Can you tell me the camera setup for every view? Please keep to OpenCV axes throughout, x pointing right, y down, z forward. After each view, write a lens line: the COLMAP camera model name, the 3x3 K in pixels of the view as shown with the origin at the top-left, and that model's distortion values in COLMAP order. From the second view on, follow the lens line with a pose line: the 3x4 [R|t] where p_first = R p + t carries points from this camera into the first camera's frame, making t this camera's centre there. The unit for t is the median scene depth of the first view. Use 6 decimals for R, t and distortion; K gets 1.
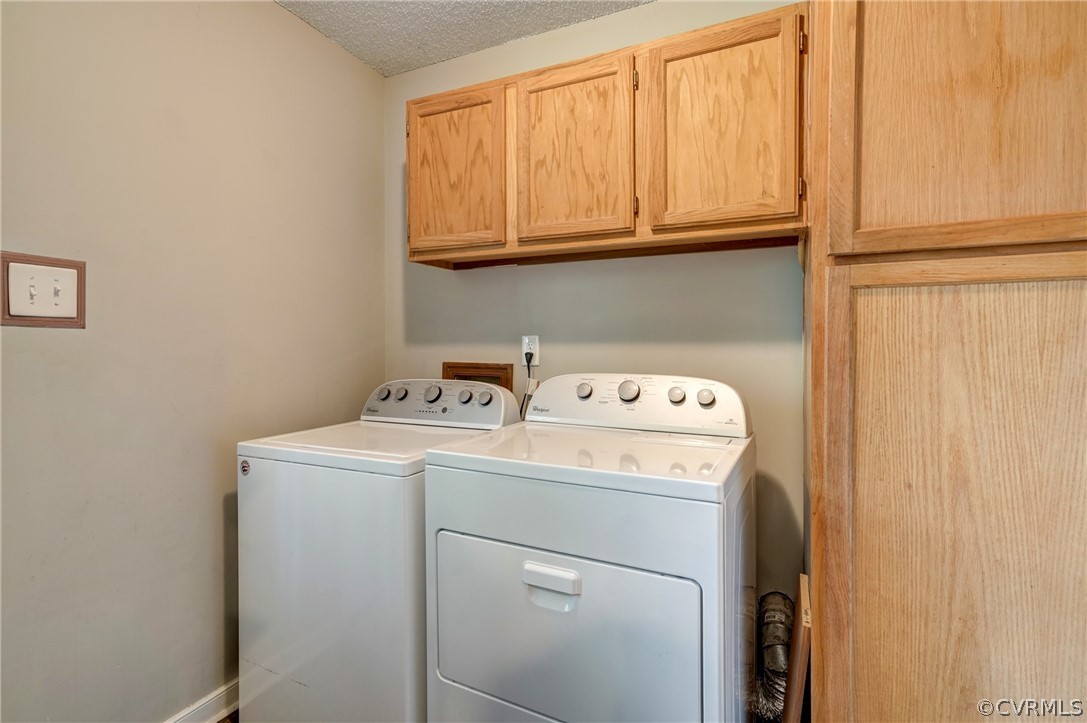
lens RADIAL K [[535.2, 0, 531.2], [0, 535.2, 351.1], [0, 0, 1]] dist [-0.000454, 0.000428]
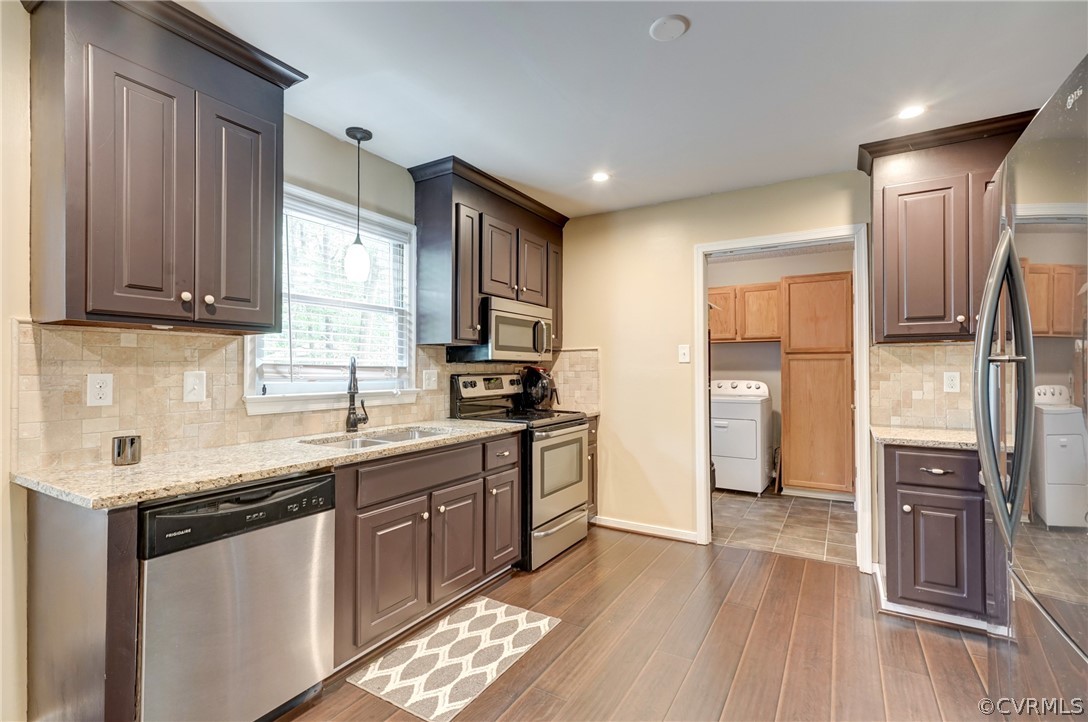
lens RADIAL K [[510.6, 0, 530.7], [0, 510.6, 362.5], [0, 0, 1]] dist [0.000212, 0.000960]
pose [[0.993304, -0.000315, -0.115527, -0.796320], [-0.002750, 0.999649, -0.026368, 0.022356], [0.115495, 0.026509, 0.992954, -2.606607]]
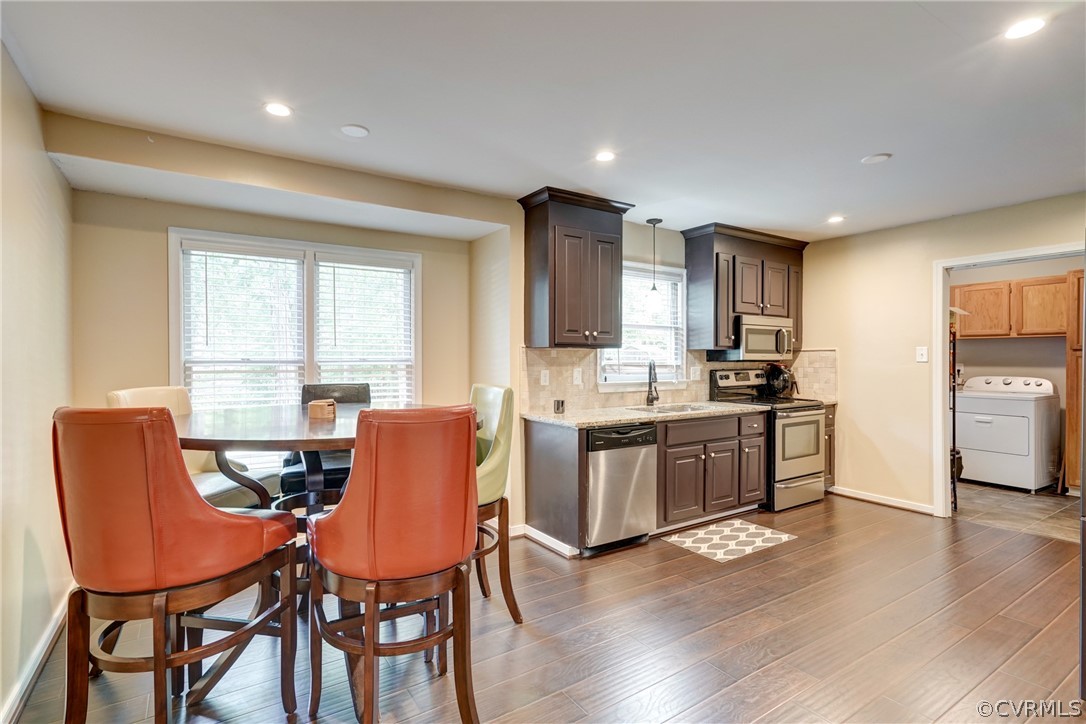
lens RADIAL K [[508.6, 0, 504.2], [0, 508.6, 361.0], [0, 0, 1]] dist [-0.000288, 0.005453]
pose [[0.828328, 0.004904, -0.560221, -0.693097], [-0.008968, 0.999950, -0.004506, -0.012899], [0.560171, 0.008757, 0.828331, -3.737073]]
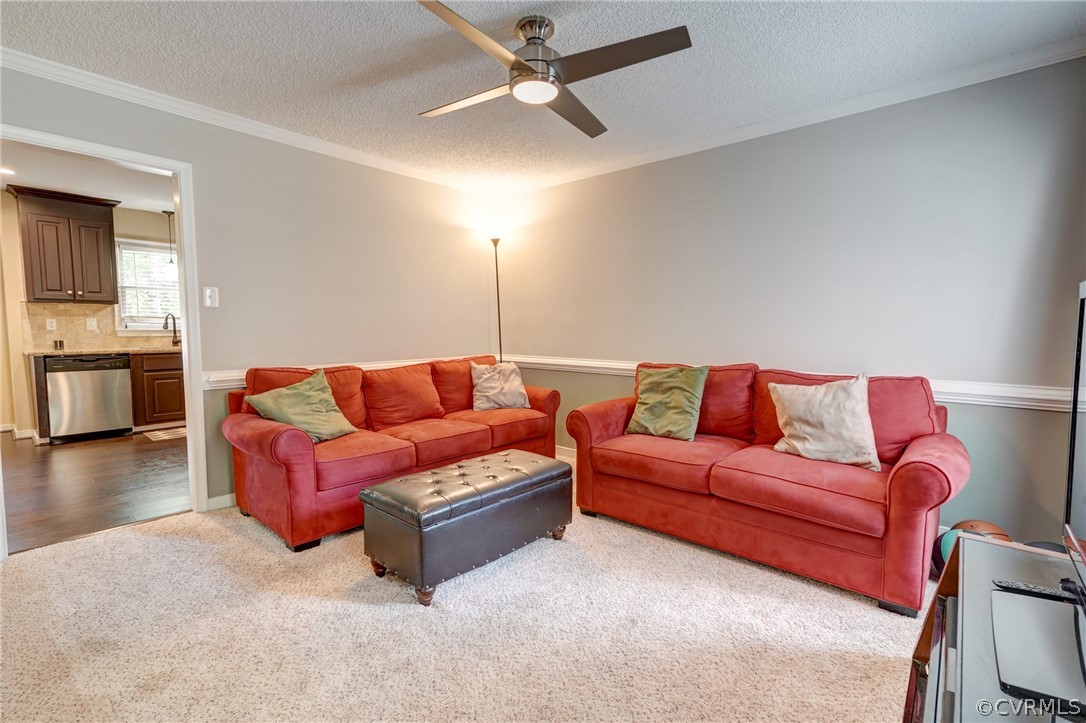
lens RADIAL K [[493.6, 0, 539.2], [0, 493.6, 360.6], [0, 0, 1]] dist [0.000648, 0.000329]
pose [[0.961512, 0.022152, -0.273870, 2.188873], [-0.007396, 0.998470, 0.054795, 0.094418], [0.274665, -0.050661, 0.960204, -3.864693]]
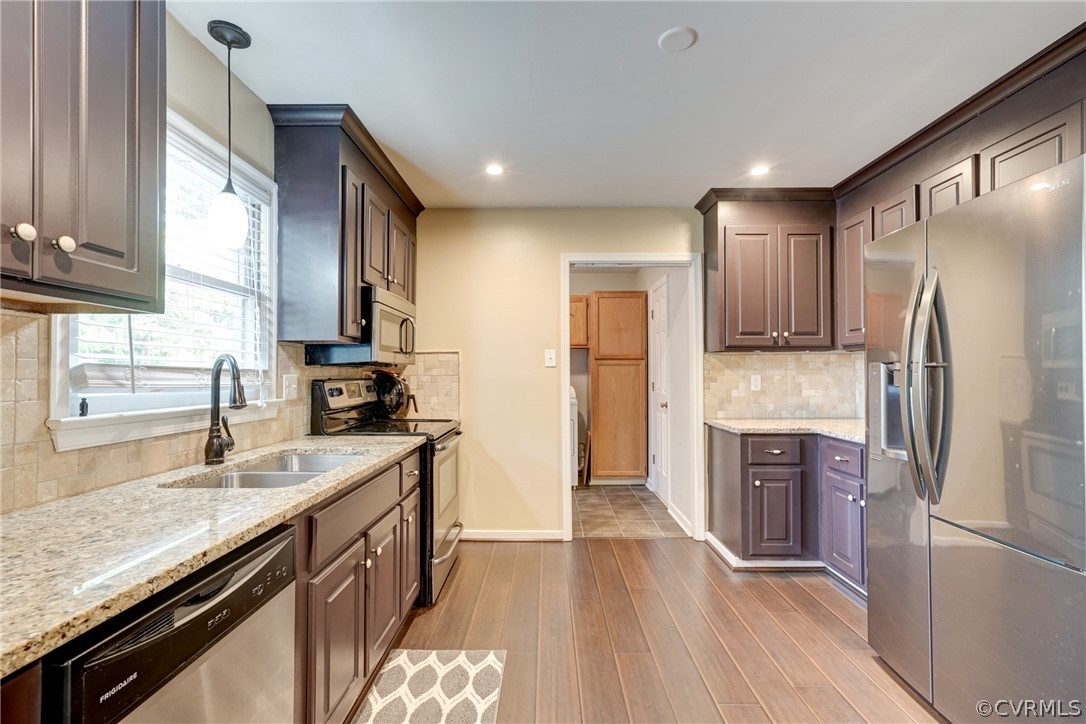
lens RADIAL K [[506.1, 0, 543.1], [0, 506.1, 366.0], [0, 0, 1]] dist [0.002222, 0.001088]
pose [[0.909220, 0.006420, 0.416266, -1.397246], [0.006152, 0.999565, -0.028854, 0.023921], [-0.416270, 0.028795, 0.908785, -2.352229]]
